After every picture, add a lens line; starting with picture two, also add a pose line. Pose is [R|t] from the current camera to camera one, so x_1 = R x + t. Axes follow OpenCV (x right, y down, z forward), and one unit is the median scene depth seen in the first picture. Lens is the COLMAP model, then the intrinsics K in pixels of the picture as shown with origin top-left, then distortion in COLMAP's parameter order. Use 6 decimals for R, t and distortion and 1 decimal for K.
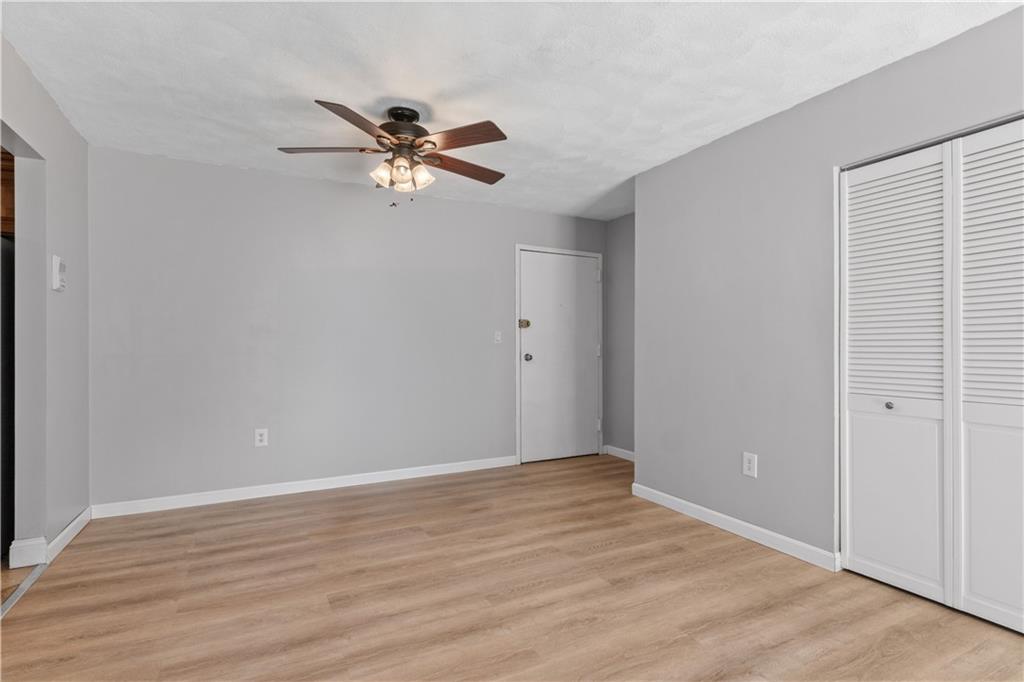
lens RADIAL K [[496.8, 0, 516.4], [0, 496.8, 343.7], [0, 0, 1]] dist [-0.000473, 0.001442]
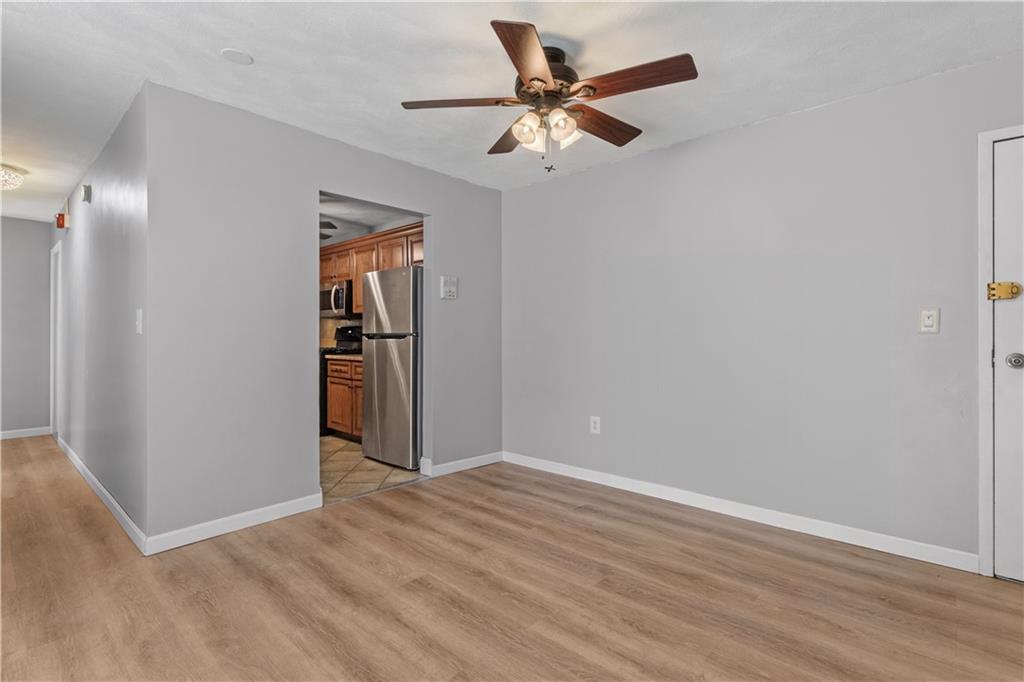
lens RADIAL K [[496.8, 0, 521.5], [0, 496.8, 336.8], [0, 0, 1]] dist [-0.000473, 0.001442]
pose [[0.338979, 0.002878, -0.940789, 0.545832], [0.001602, 0.999992, 0.003636, 0.003551], [0.940792, -0.002740, 0.338972, 0.685614]]
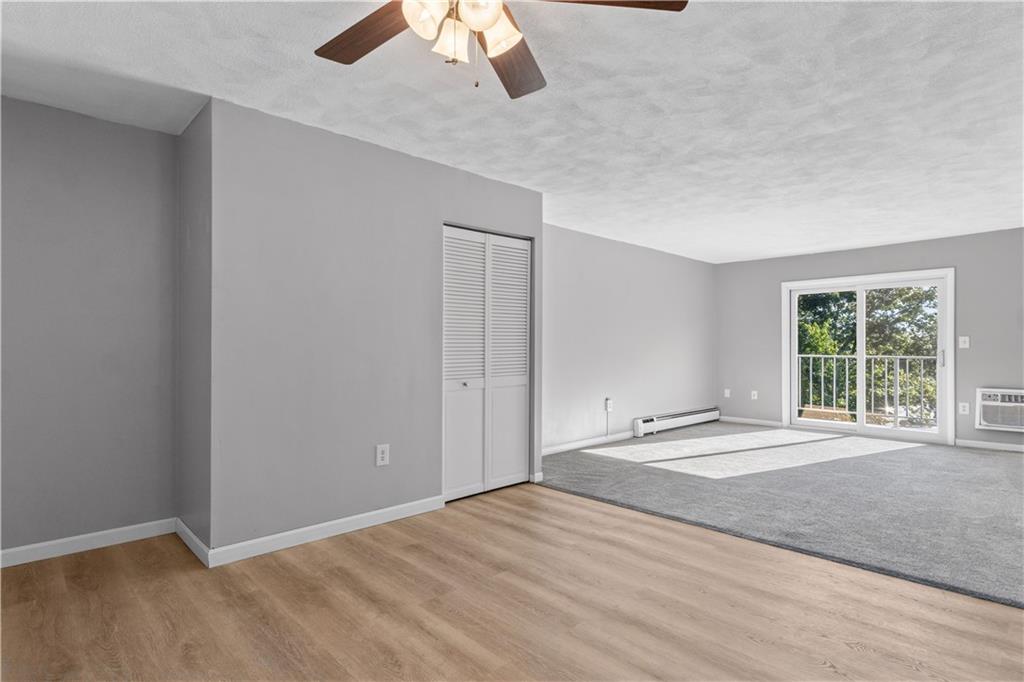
lens RADIAL K [[528.3, 0, 505.3], [0, 528.3, 339.6], [0, 0, 1]] dist [-0.003106, 0.000458]
pose [[-0.253845, 0.011259, 0.967179, -0.786164], [-0.003872, 0.999912, -0.012656, 0.002273], [-0.967237, -0.006958, -0.253779, 1.114707]]
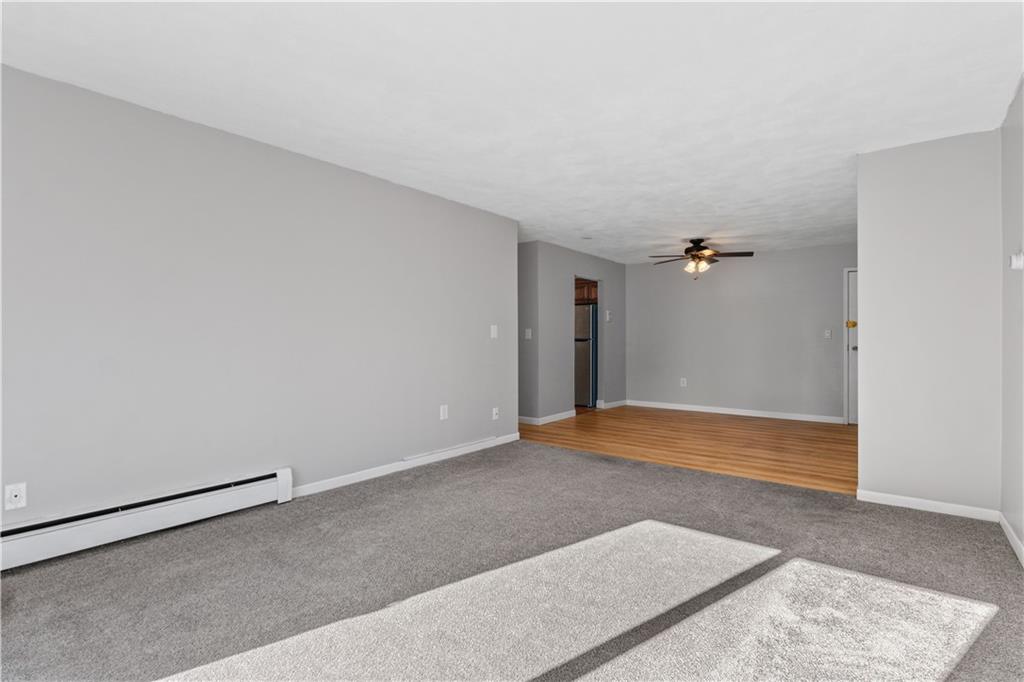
lens RADIAL K [[496.8, 0, 517.4], [0, 496.8, 340.8], [0, 0, 1]] dist [-0.000473, 0.001442]
pose [[0.418791, 0.002856, -0.908078, 1.550433], [0.001300, 0.999992, 0.003744, -0.000359], [0.908082, -0.002749, 0.418784, -0.757467]]
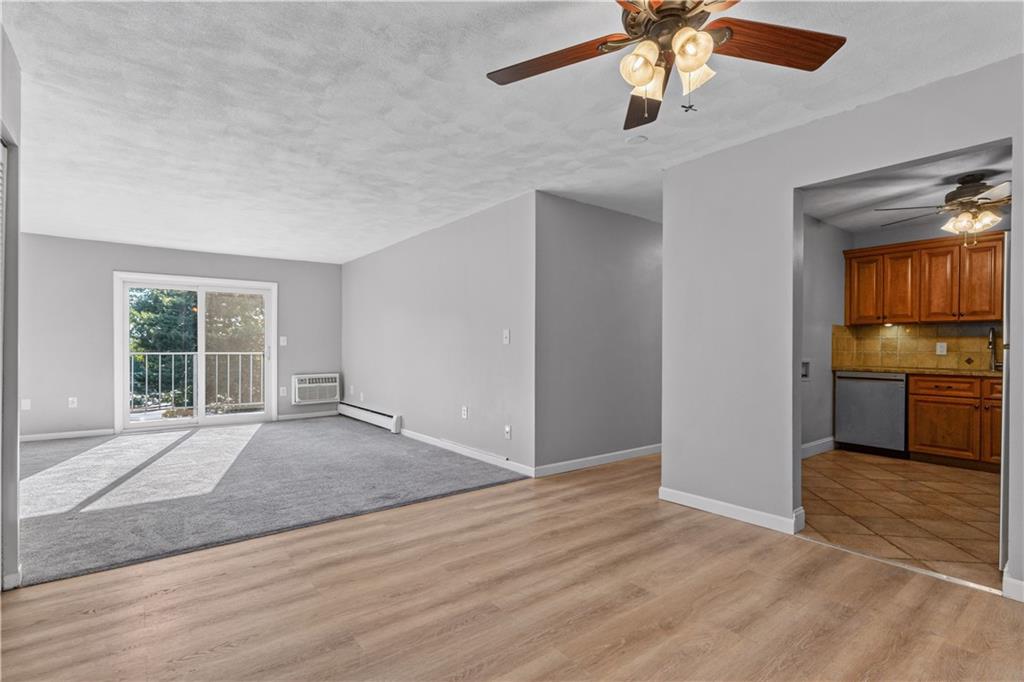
lens RADIAL K [[496.8, 0, 513.1], [0, 496.8, 347.1], [0, 0, 1]] dist [-0.000473, 0.001442]
pose [[-0.986002, -0.004804, -0.166667, 0.061202], [-0.004877, 0.999988, 0.000031, 0.004928], [0.166665, 0.000844, -0.986013, 1.593078]]
